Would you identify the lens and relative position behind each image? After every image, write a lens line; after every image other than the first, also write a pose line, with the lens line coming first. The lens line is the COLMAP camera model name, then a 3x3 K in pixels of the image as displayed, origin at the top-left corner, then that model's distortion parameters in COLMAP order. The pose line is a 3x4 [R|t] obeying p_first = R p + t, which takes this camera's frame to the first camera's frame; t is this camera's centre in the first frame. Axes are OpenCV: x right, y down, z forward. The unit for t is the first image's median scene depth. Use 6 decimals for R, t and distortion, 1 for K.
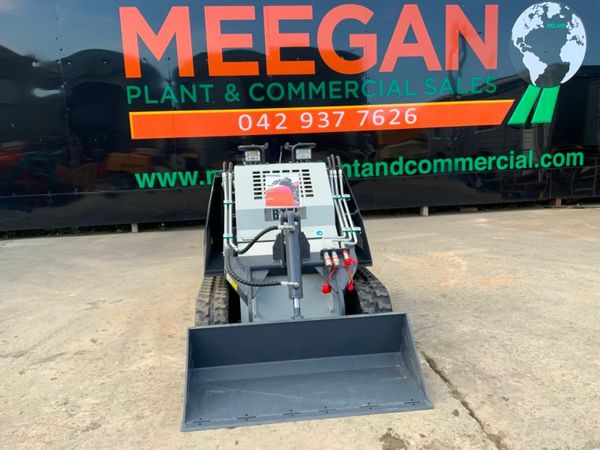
lens RADIAL K [[498.0, 0, 300.0], [0, 498.0, 225.0], [0, 0, 1]] dist [0.080648, -0.155063]
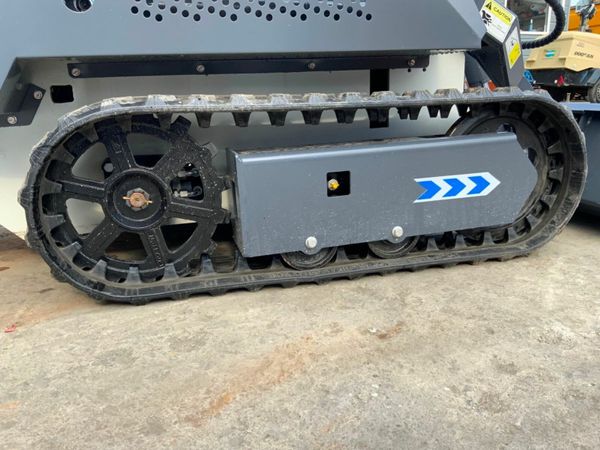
lens RADIAL K [[498.0, 0, 300.0], [0, 498.0, 225.0], [0, 0, 1]] dist [0.080648, -0.155063]
pose [[-0.159680, -0.213780, 0.963743, -0.203025], [0.175887, 0.954487, 0.240869, 0.043389], [-0.971373, 0.207971, -0.114812, 0.448488]]
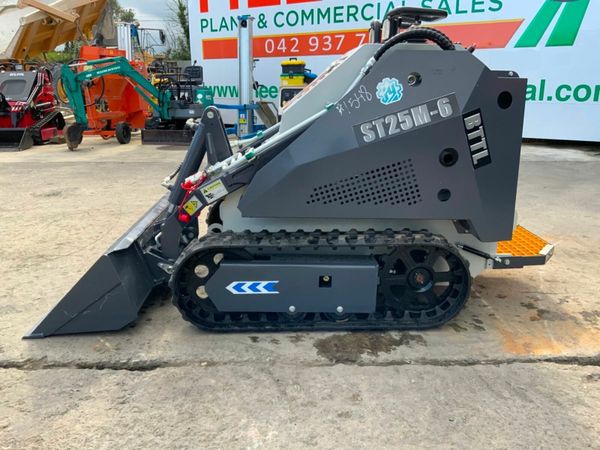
lens RADIAL K [[498.0, 0, 300.0], [0, 498.0, 225.0], [0, 0, 1]] dist [0.080648, -0.155063]
pose [[-0.073762, 0.311344, -0.947430, 0.284372], [-0.147920, 0.936094, 0.319135, -0.045501], [0.986245, 0.163684, -0.022994, 0.424109]]
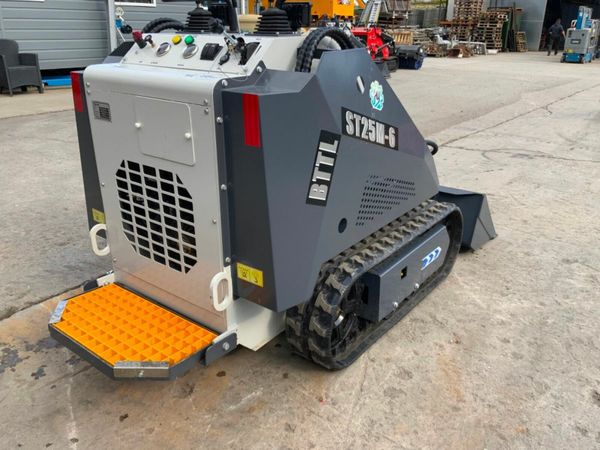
lens RADIAL K [[501.6, 0, 300.0], [0, 501.6, 225.0], [0, 0, 1]] dist [0.037986, -0.072355]
pose [[-0.722712, -0.227001, 0.652808, -0.202899], [0.118002, 0.890130, 0.440163, -0.076257], [-0.681002, 0.395144, -0.616521, 0.607644]]
